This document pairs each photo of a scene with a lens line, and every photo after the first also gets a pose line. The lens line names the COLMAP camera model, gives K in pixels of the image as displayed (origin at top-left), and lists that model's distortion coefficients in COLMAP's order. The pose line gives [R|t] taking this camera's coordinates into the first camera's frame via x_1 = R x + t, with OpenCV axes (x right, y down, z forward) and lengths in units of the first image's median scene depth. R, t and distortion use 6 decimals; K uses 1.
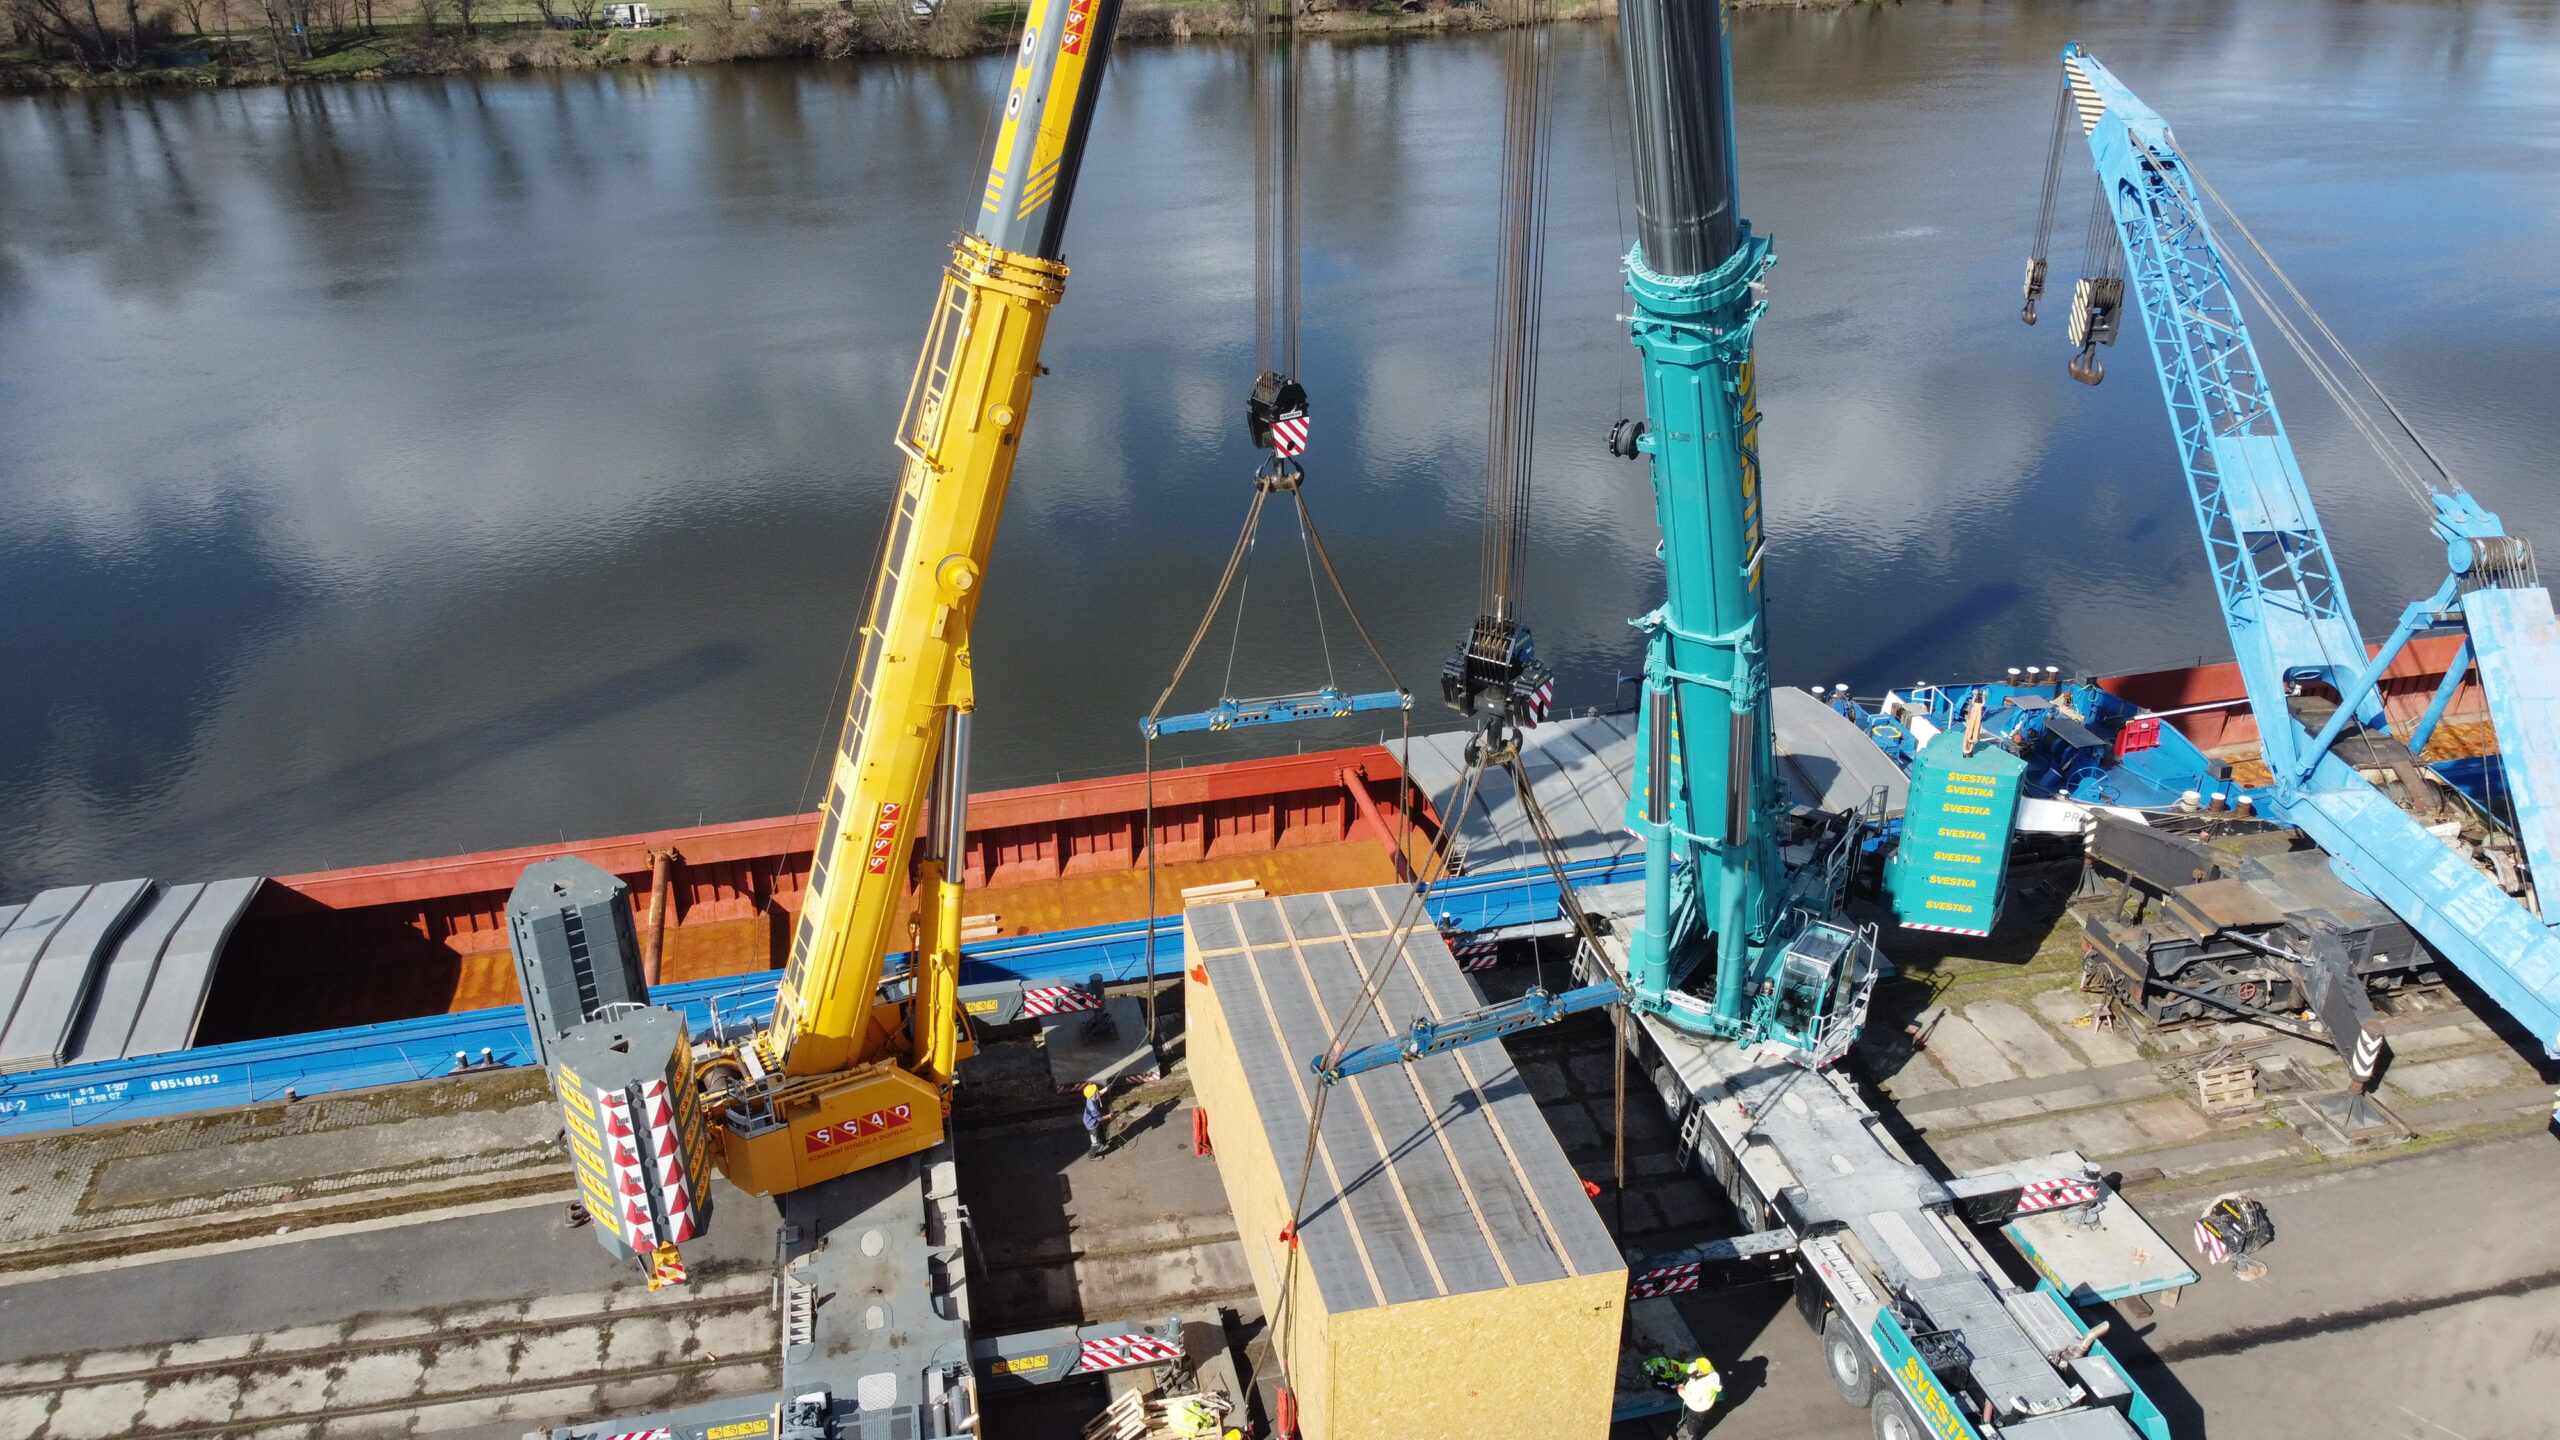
lens RADIAL K [[1918.4, 0, 1275.8], [0, 1918.4, 708.7], [0, 0, 1]] dist [0.005811, -0.004512]
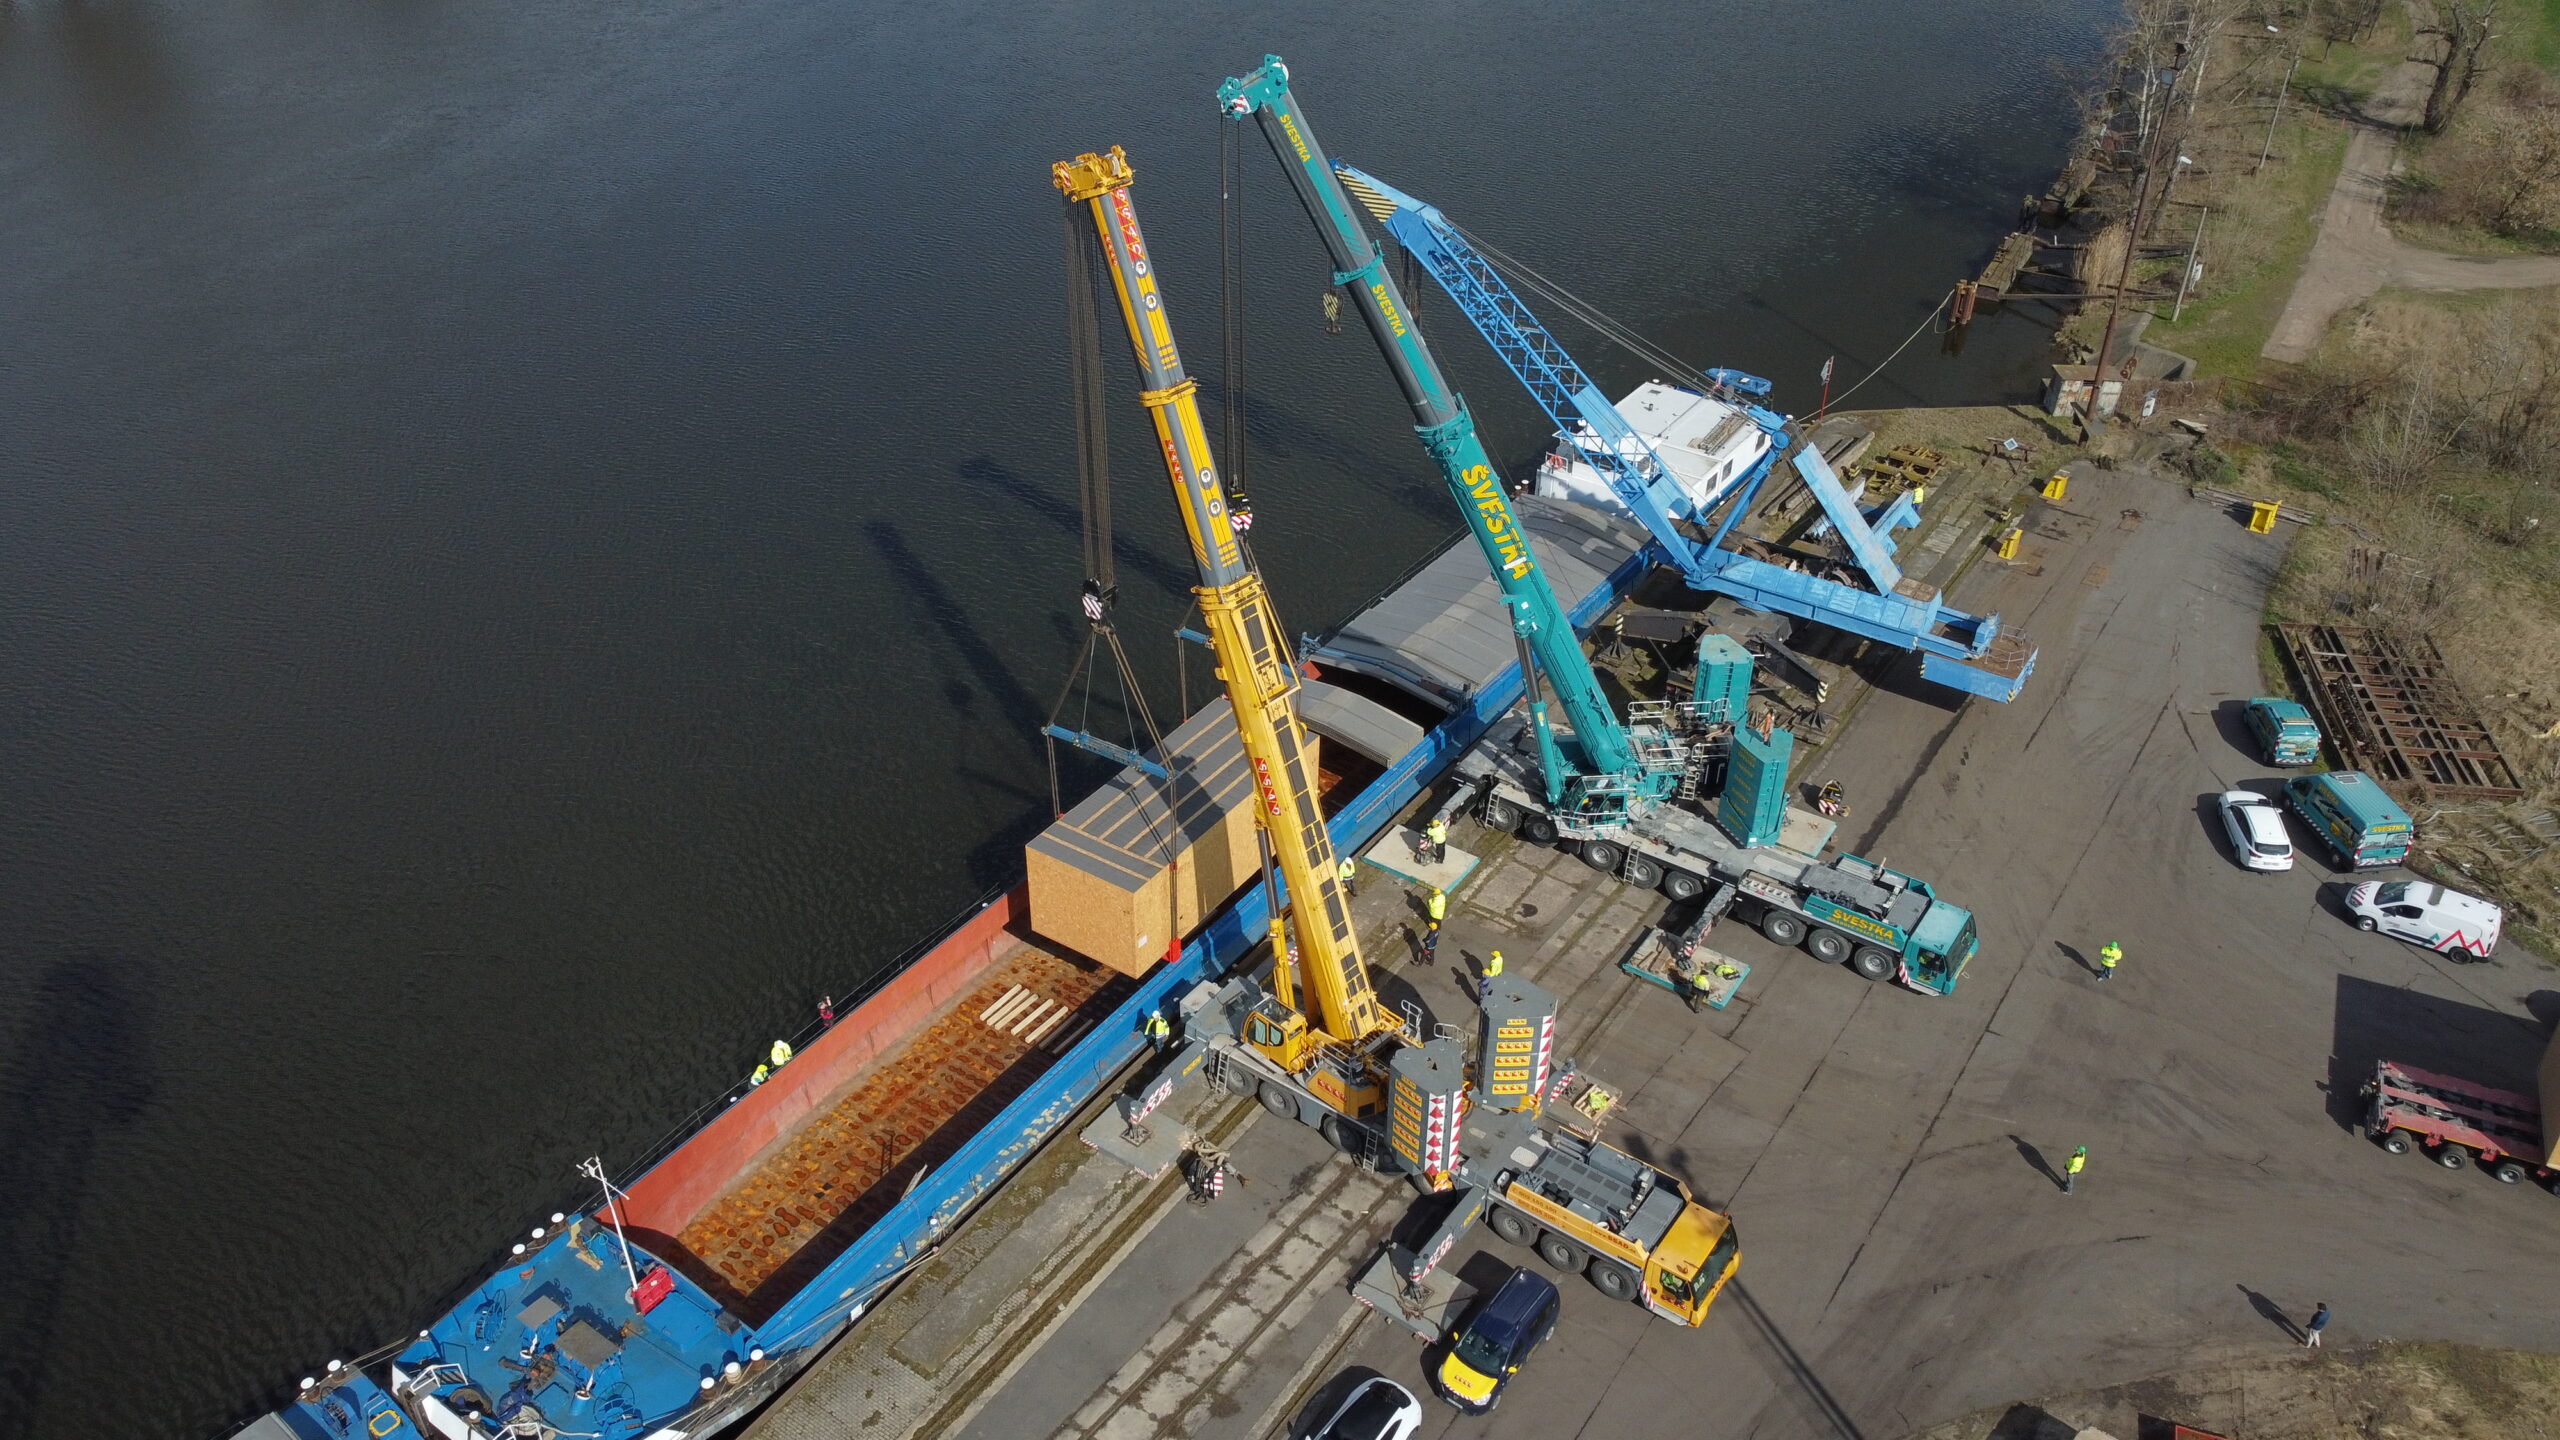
lens RADIAL K [[1918.4, 0, 1267.3], [0, 1918.4, 731.9], [0, 0, 1]] dist [0.005811, -0.004512]
pose [[0.743597, -0.375333, 0.553343, -0.947845], [0.281299, 0.926388, 0.250353, -0.429083], [-0.606576, -0.030507, 0.794440, -0.255052]]
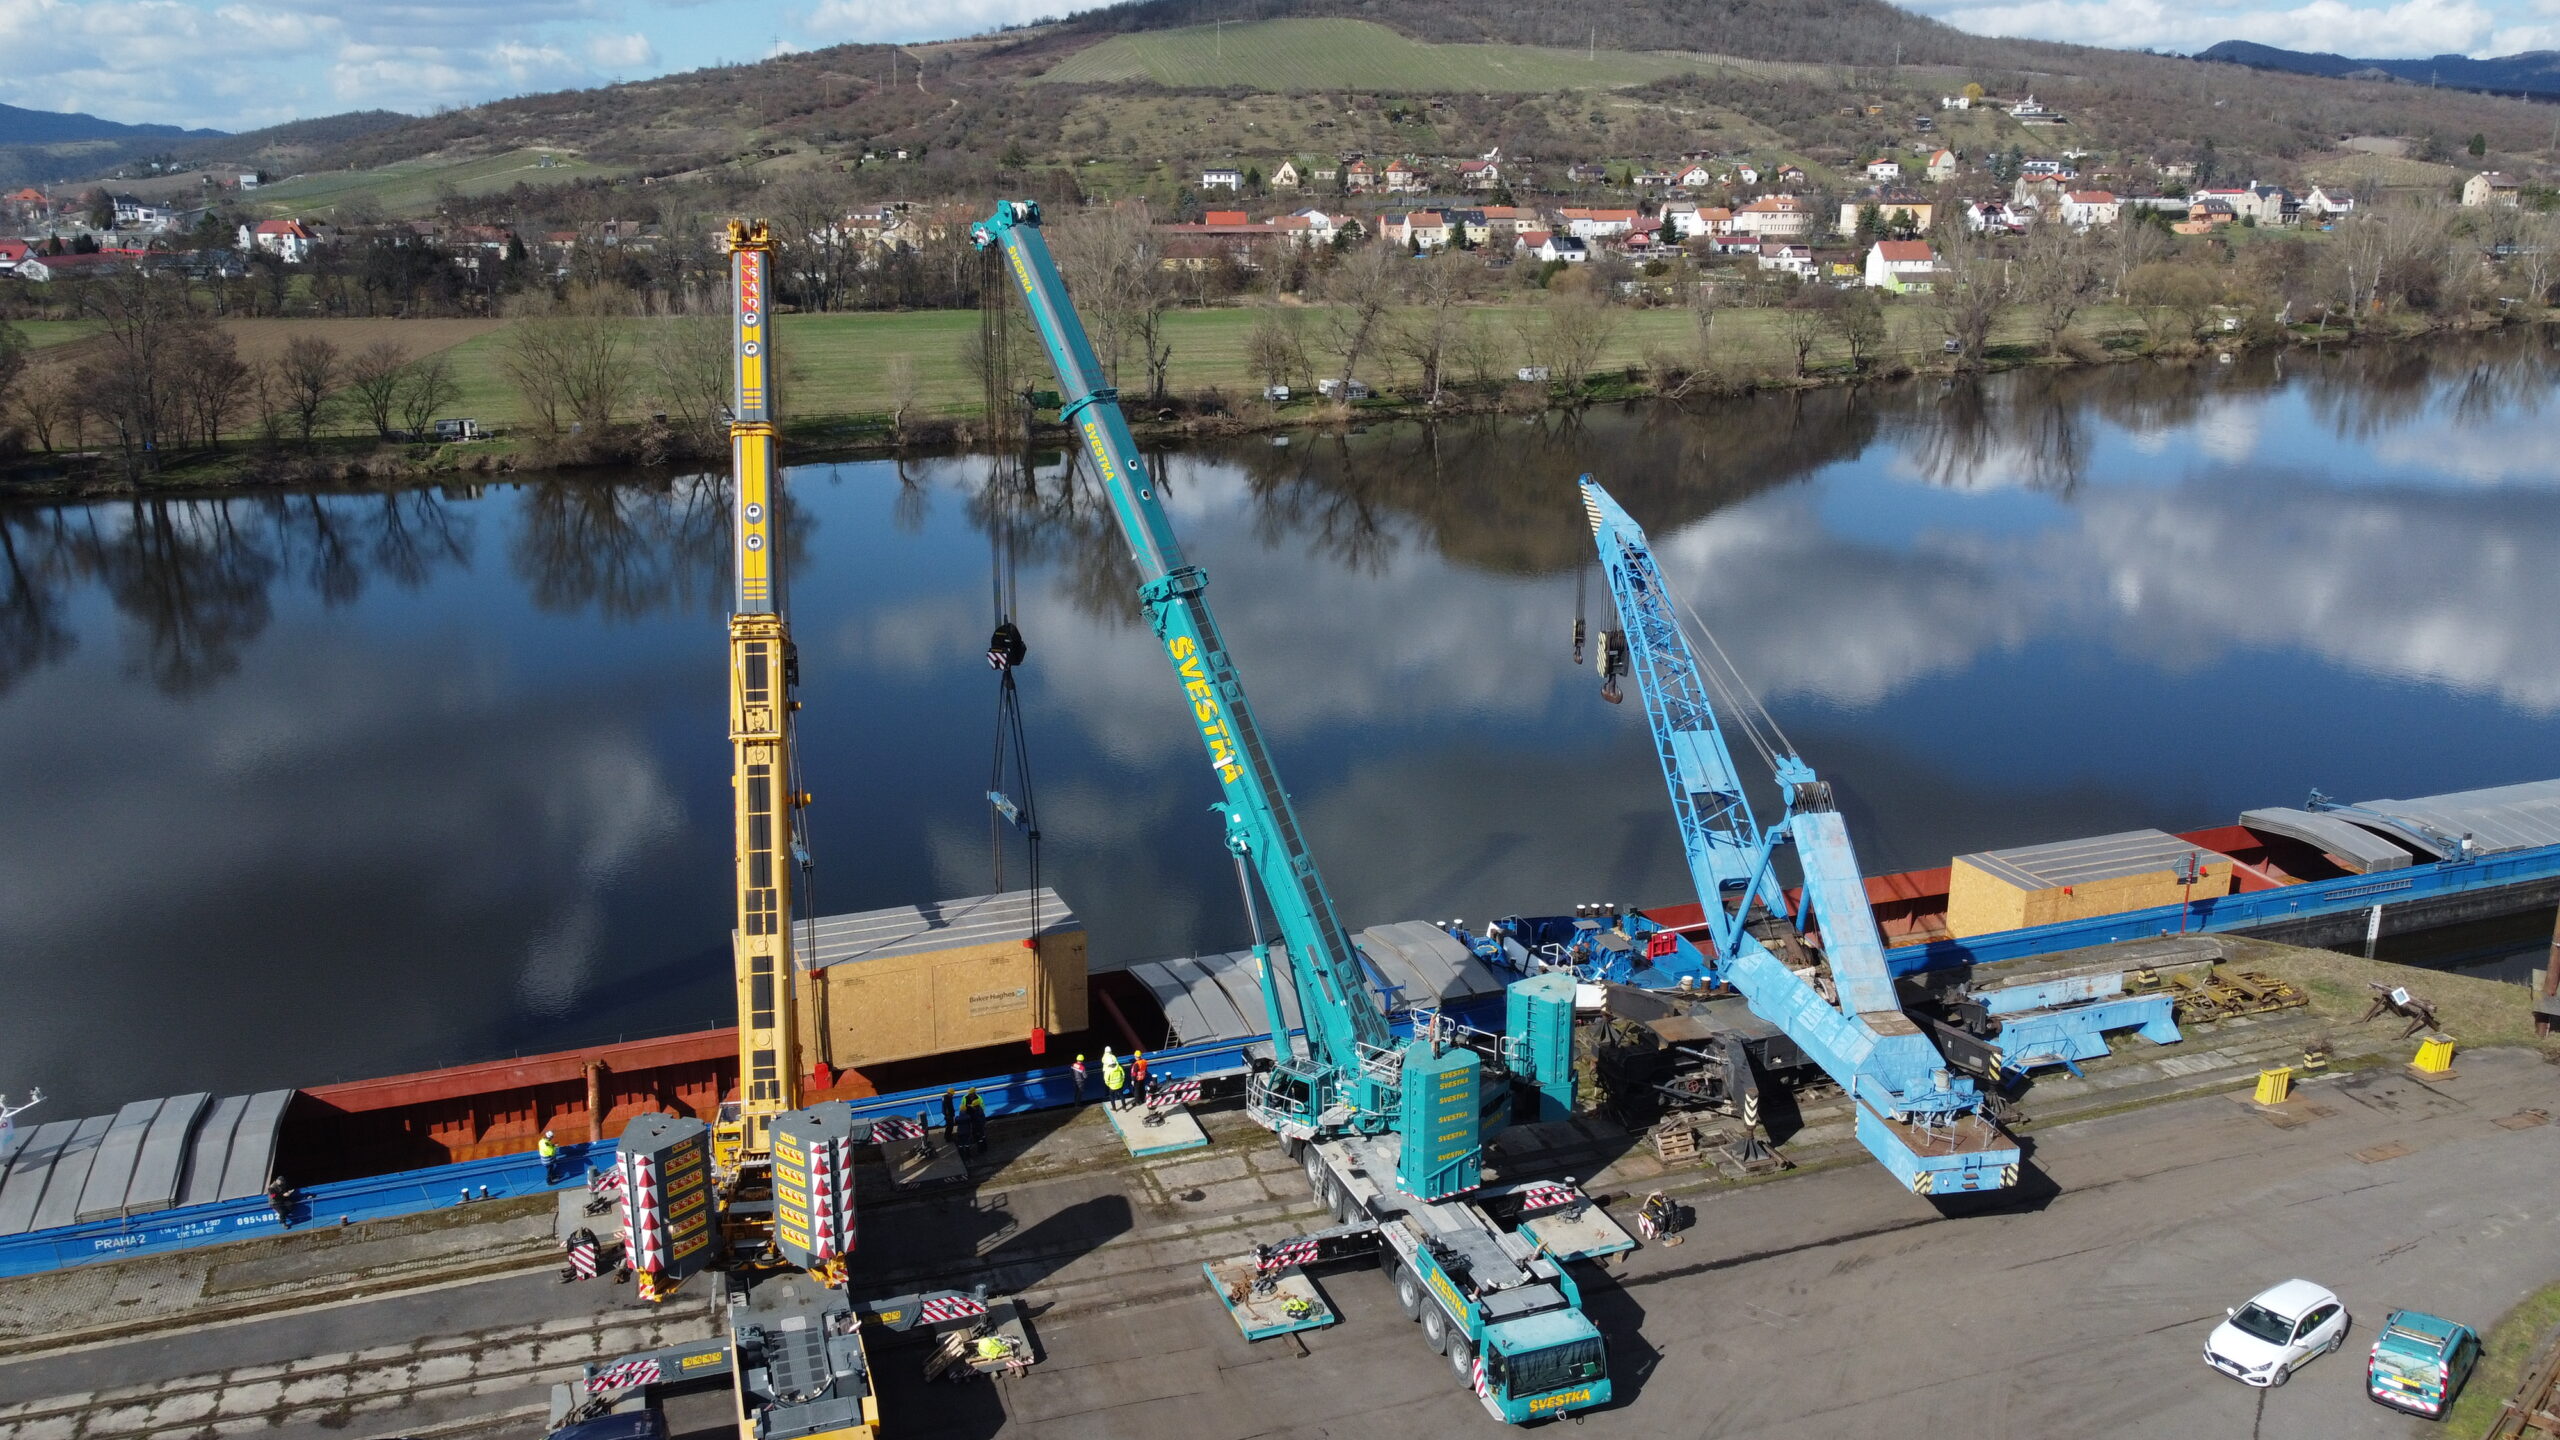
lens RADIAL K [[1918.4, 0, 1281.9], [0, 1918.4, 709.2], [0, 0, 1]] dist [0.005811, -0.004512]
pose [[0.993135, -0.025315, 0.114200, 0.018475], [0.046362, 0.981530, -0.185607, 0.123293], [-0.107392, 0.189627, 0.975965, -0.507212]]
